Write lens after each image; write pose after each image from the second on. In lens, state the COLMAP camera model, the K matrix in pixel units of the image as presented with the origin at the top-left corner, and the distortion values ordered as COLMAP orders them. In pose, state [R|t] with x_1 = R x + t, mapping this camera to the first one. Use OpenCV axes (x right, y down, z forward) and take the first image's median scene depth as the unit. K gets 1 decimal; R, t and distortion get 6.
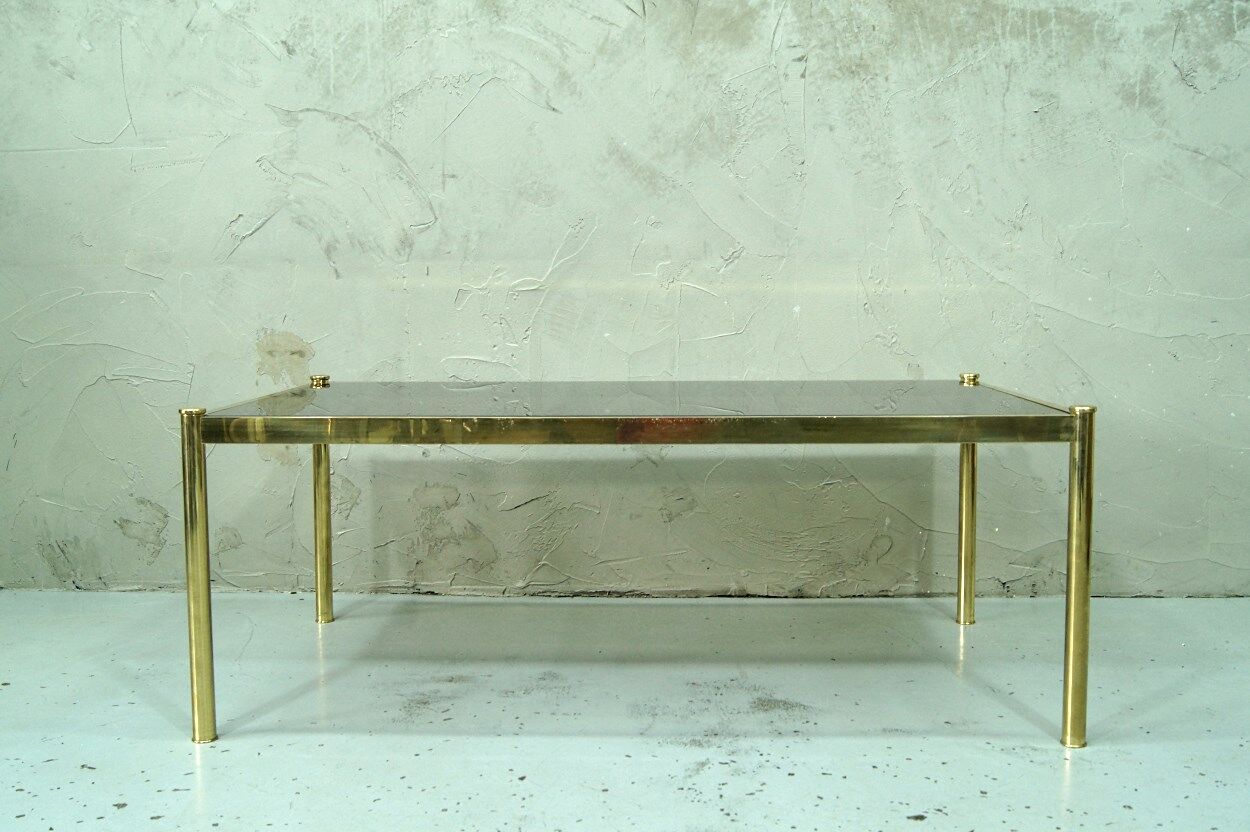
lens RADIAL K [[1301.0, 0, 631.6], [0, 1301.0, 415.5], [0, 0, 1]] dist [-0.056638, 0.008377]
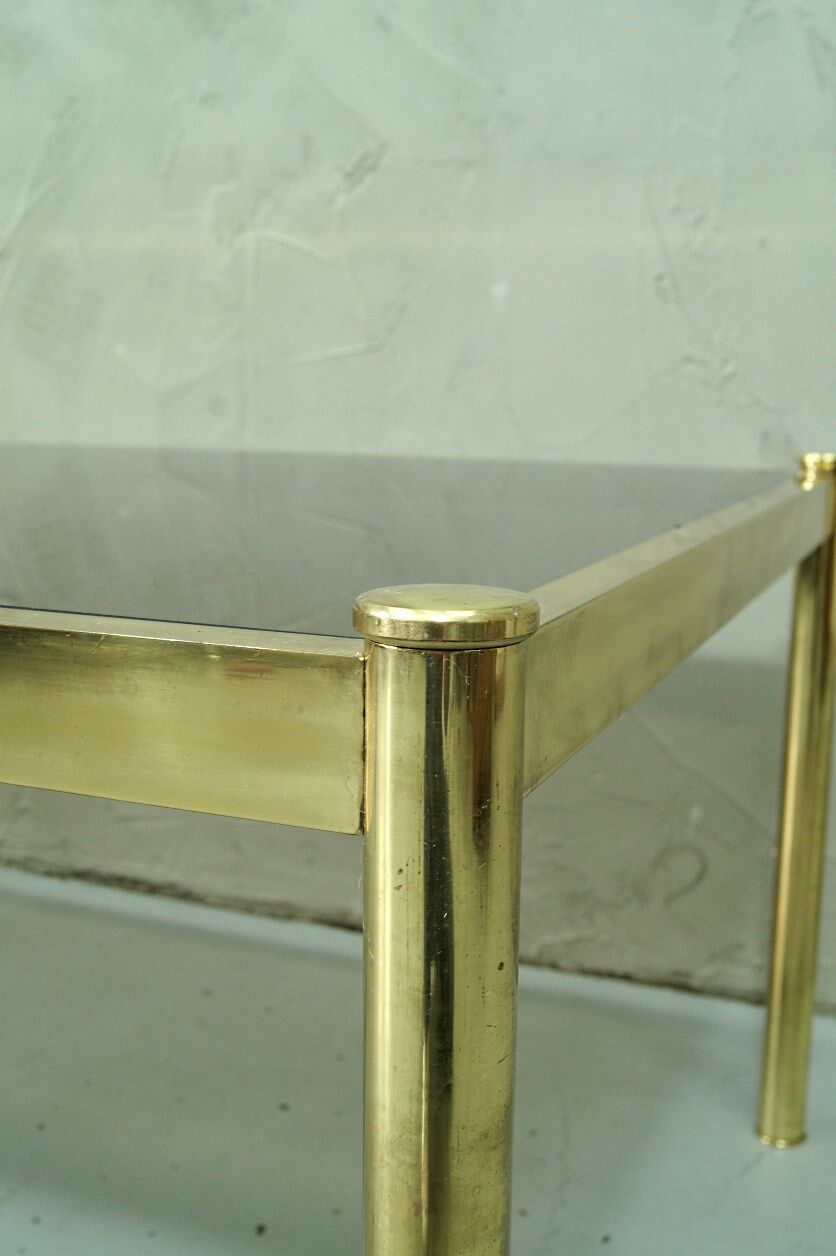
lens RADIAL K [[1403.8, 0, 418.8], [0, 1403.8, 647.4], [0, 0, 1]] dist [-0.058232, -0.000706]
pose [[0.934550, 0.086047, -0.345271, 0.269843], [-0.054445, 0.993474, 0.100223, -0.011793], [0.351641, -0.074865, 0.933136, 0.567635]]
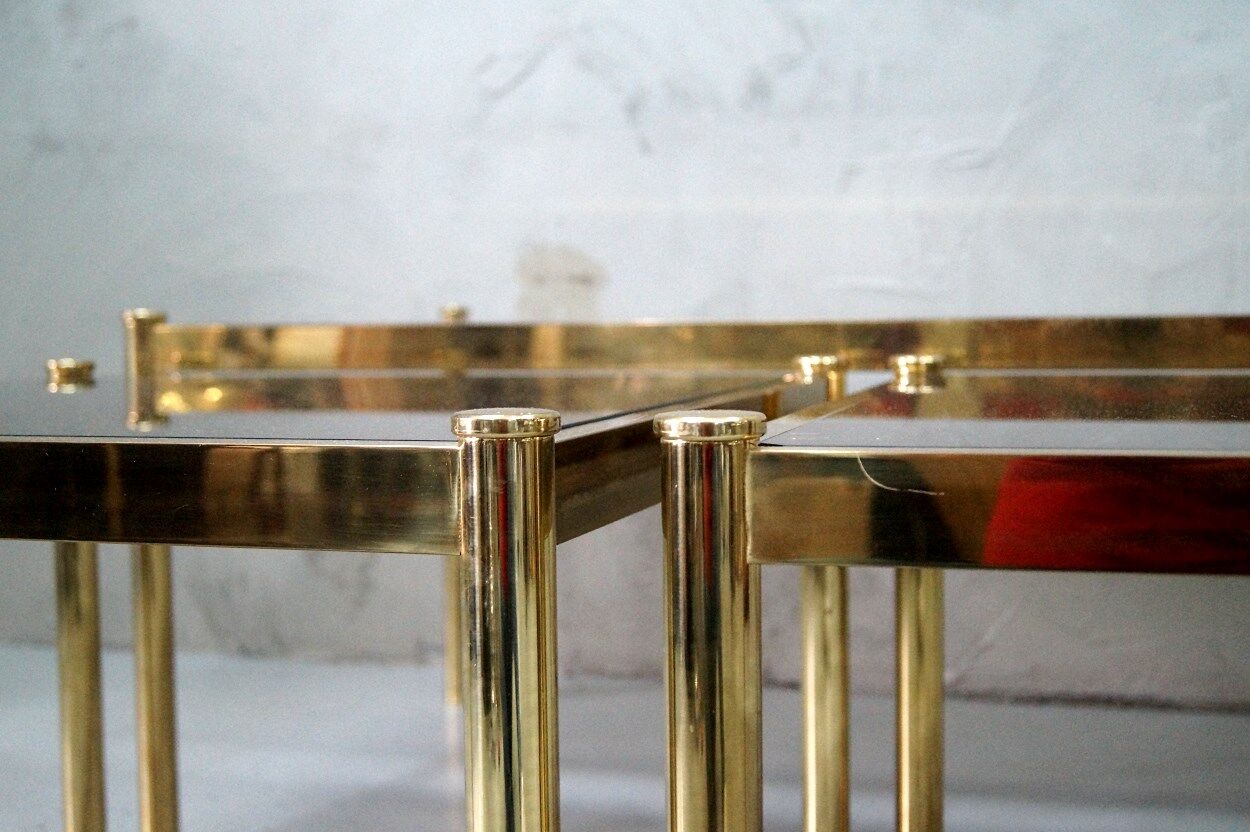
lens RADIAL K [[1705.8, 0, 628.5], [0, 1705.8, 417.4], [0, 0, 1]] dist [-0.020636, -0.044287]
pose [[0.966705, 0.007897, -0.255772, -0.031419], [-0.015032, 0.999550, -0.025953, 0.038167], [0.255452, 0.028934, 0.966389, 0.239913]]
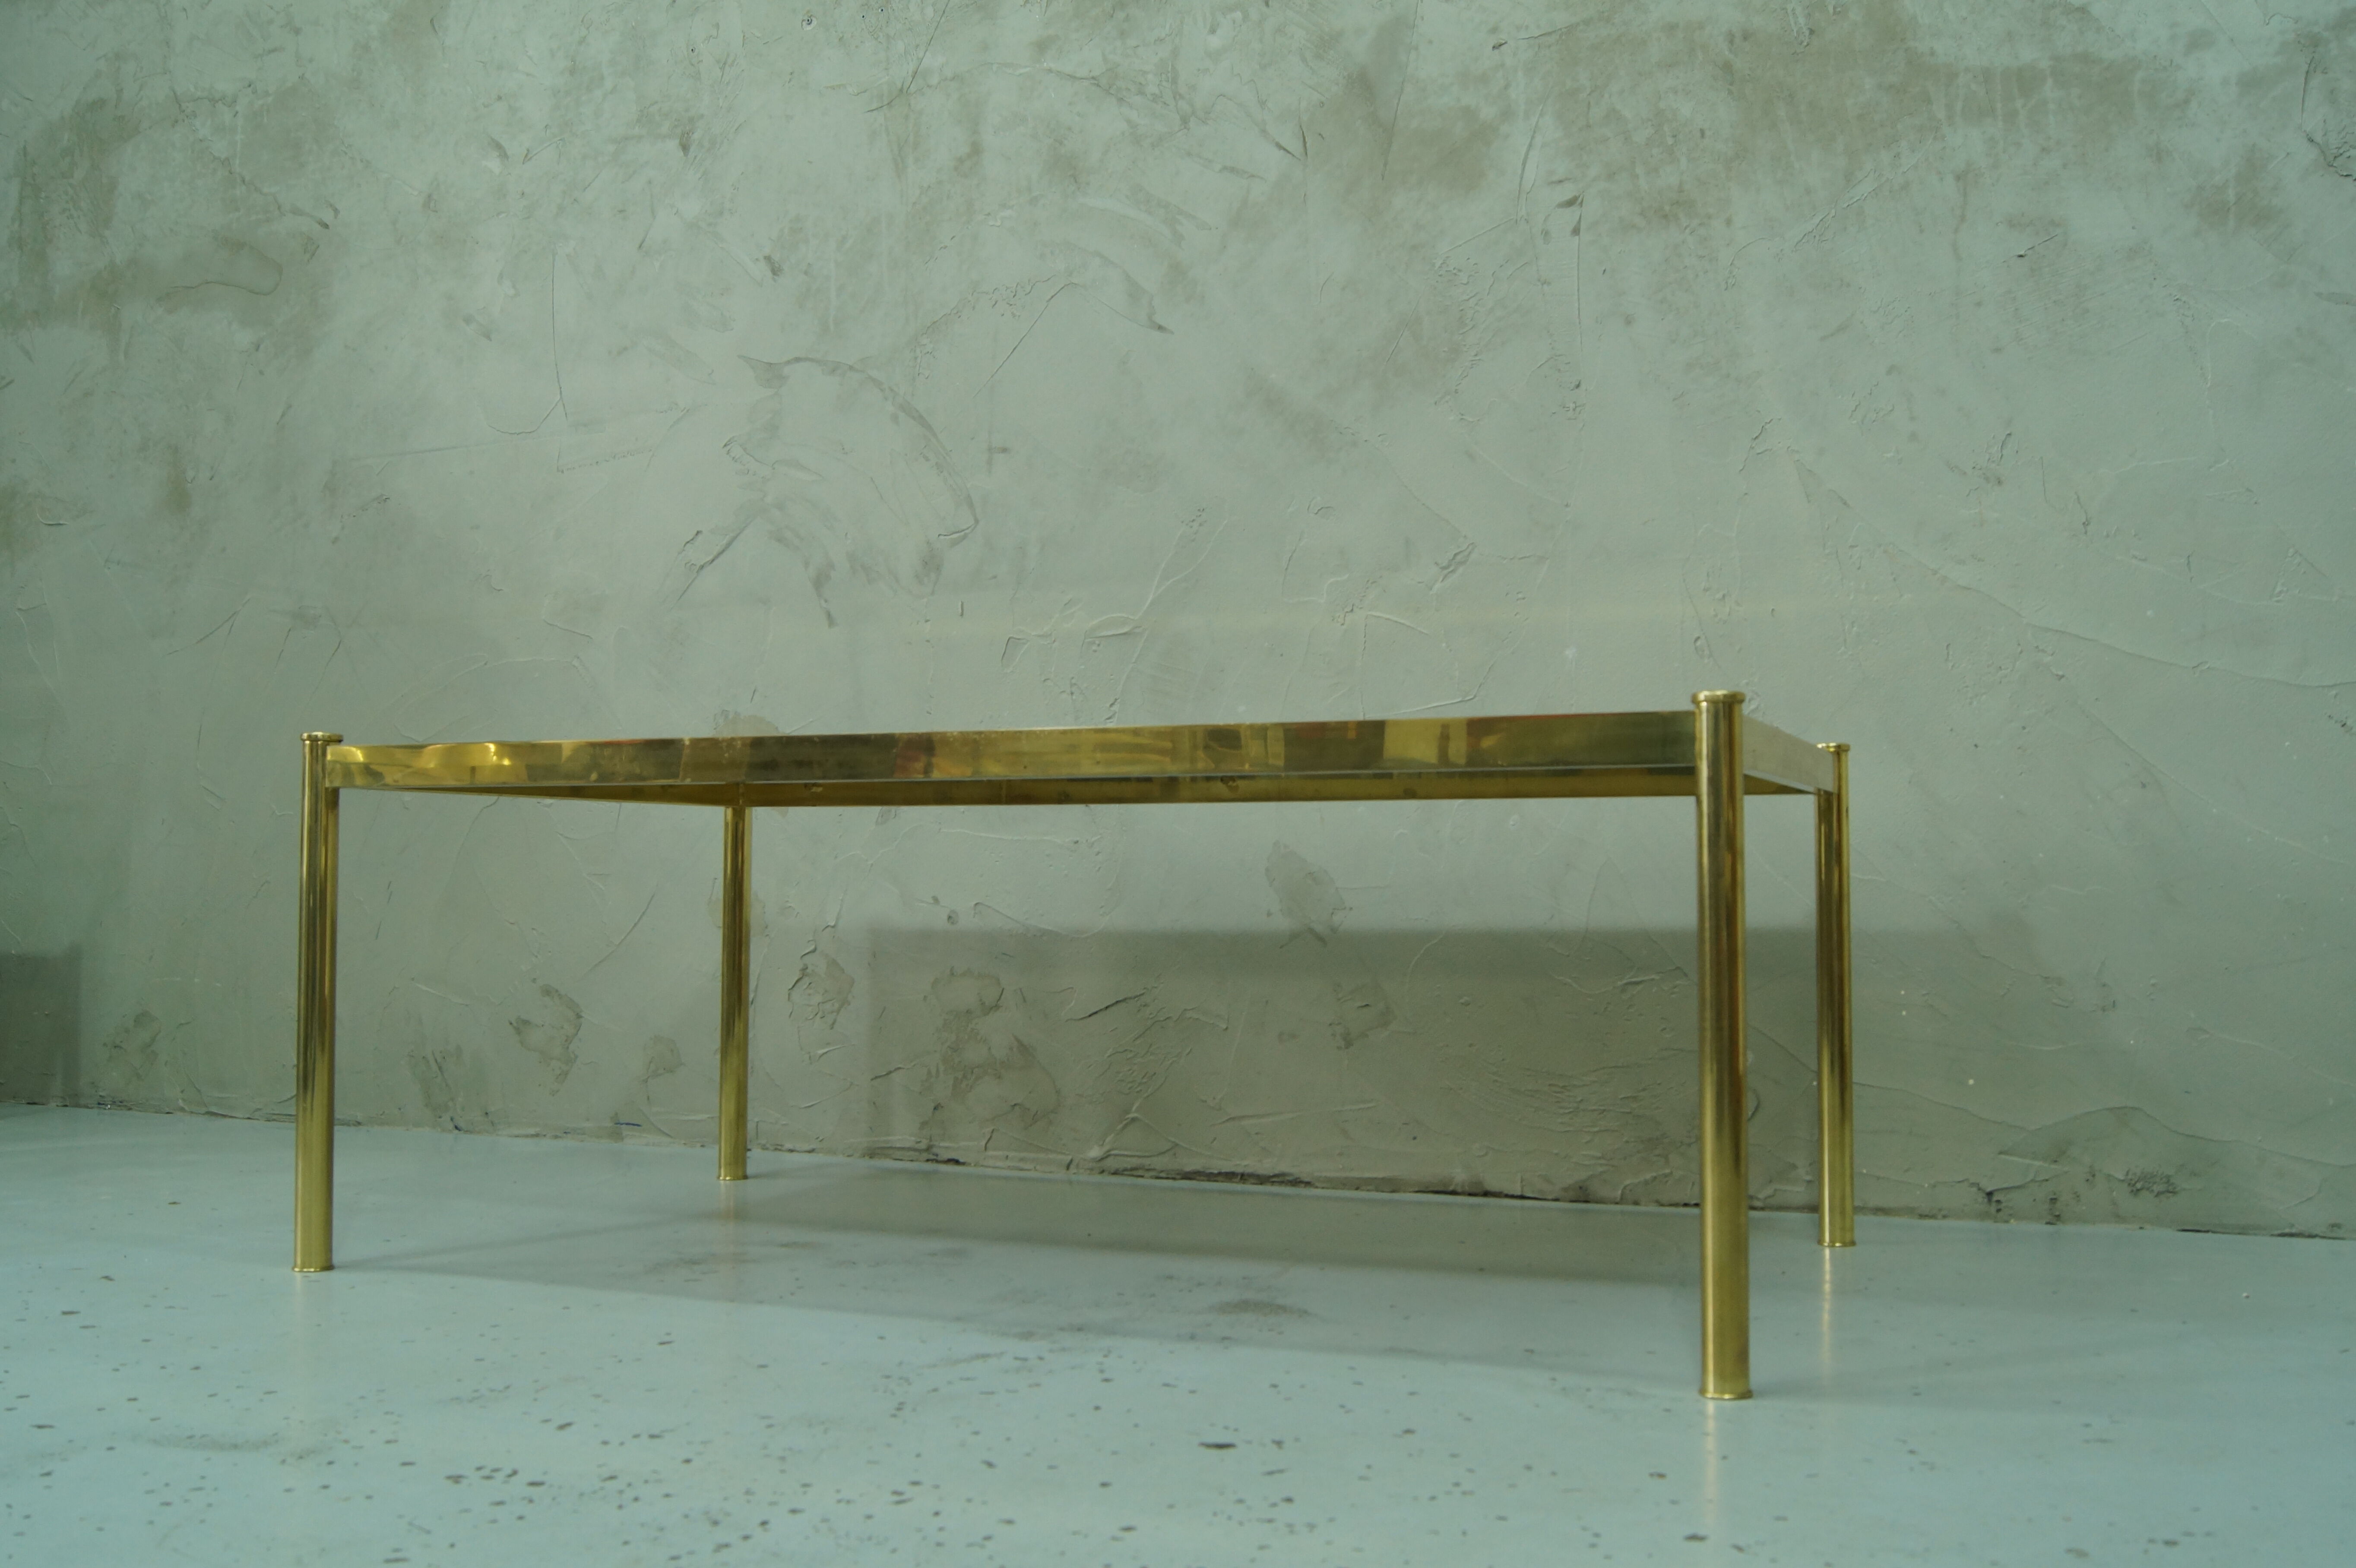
lens RADIAL K [[2285.9, 0, 1185.5], [0, 2285.9, 777.8], [0, 0, 1]] dist [-0.061629, 0.004769]
pose [[0.935893, -0.008621, -0.352178, 0.312699], [-0.039987, 0.990640, -0.130515, 0.099862], [0.350006, 0.136231, 0.926788, 0.076314]]
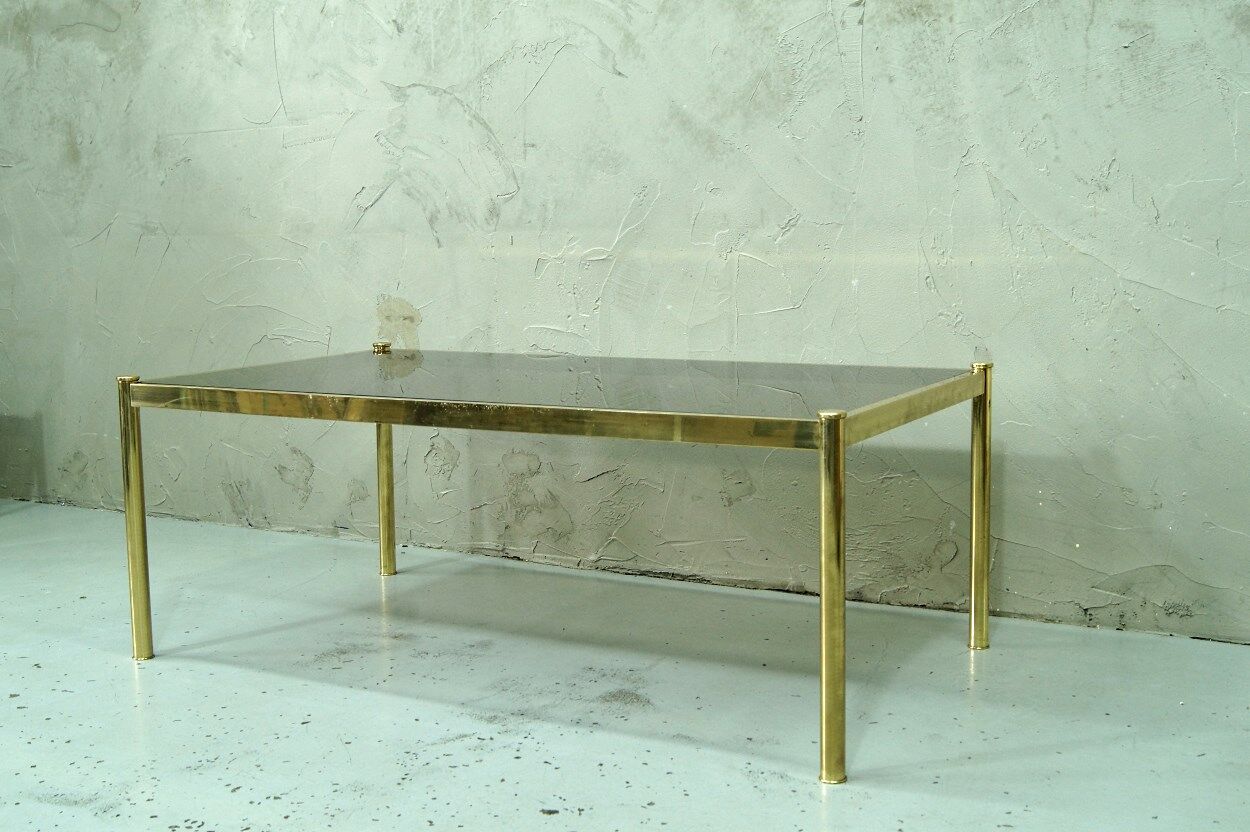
lens RADIAL K [[1517.3, 0, 625.0], [0, 1517.3, 416.0], [0, 0, 1]] dist [-0.043132, 0.004772]
pose [[0.888307, 0.050435, -0.456472, 0.474181], [-0.033298, 0.998409, 0.045512, -0.032090], [0.458041, -0.025229, 0.888573, -0.010926]]
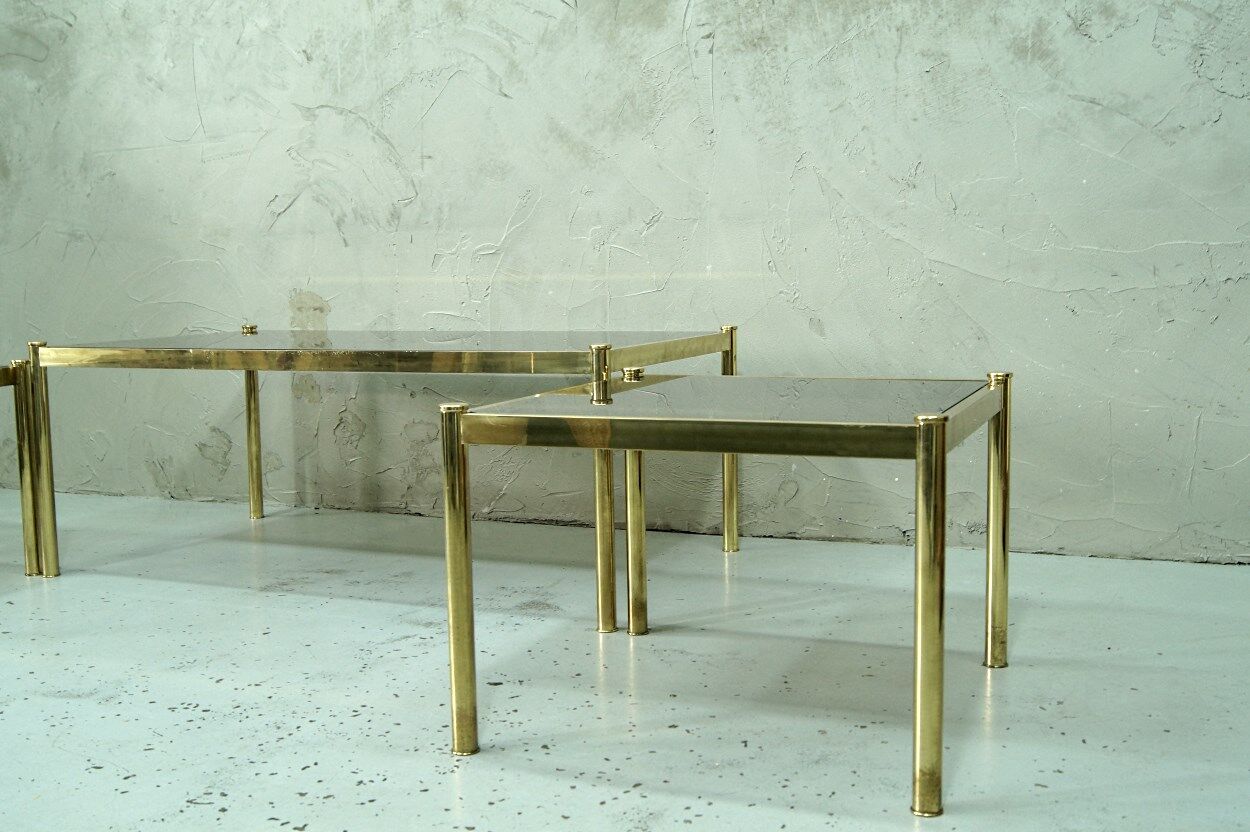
lens RADIAL K [[1347.4, 0, 627.3], [0, 1347.4, 414.4], [0, 0, 1]] dist [-0.050224, -0.000461]
pose [[0.941357, 0.025251, -0.336467, 0.447236], [-0.019491, 0.999600, 0.020486, 0.018852], [0.336850, -0.012726, 0.941472, -0.081918]]
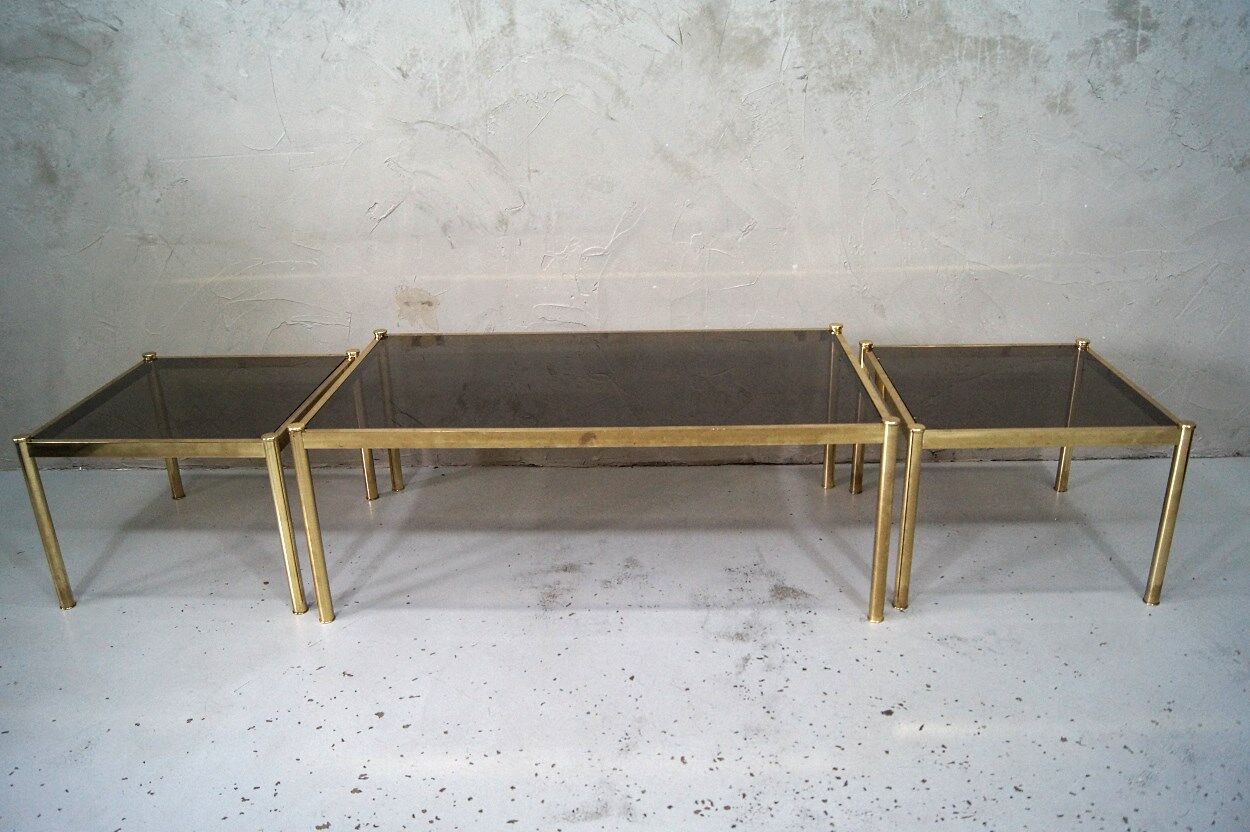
lens RADIAL K [[986.7, 0, 628.4], [0, 986.7, 415.4], [0, 0, 1]] dist [-0.081121, 0.015624]
pose [[0.999679, -0.024509, 0.006439, -0.057216], [0.021692, 0.959002, 0.282568, -0.228362], [-0.013100, -0.282338, 0.959226, -0.025149]]
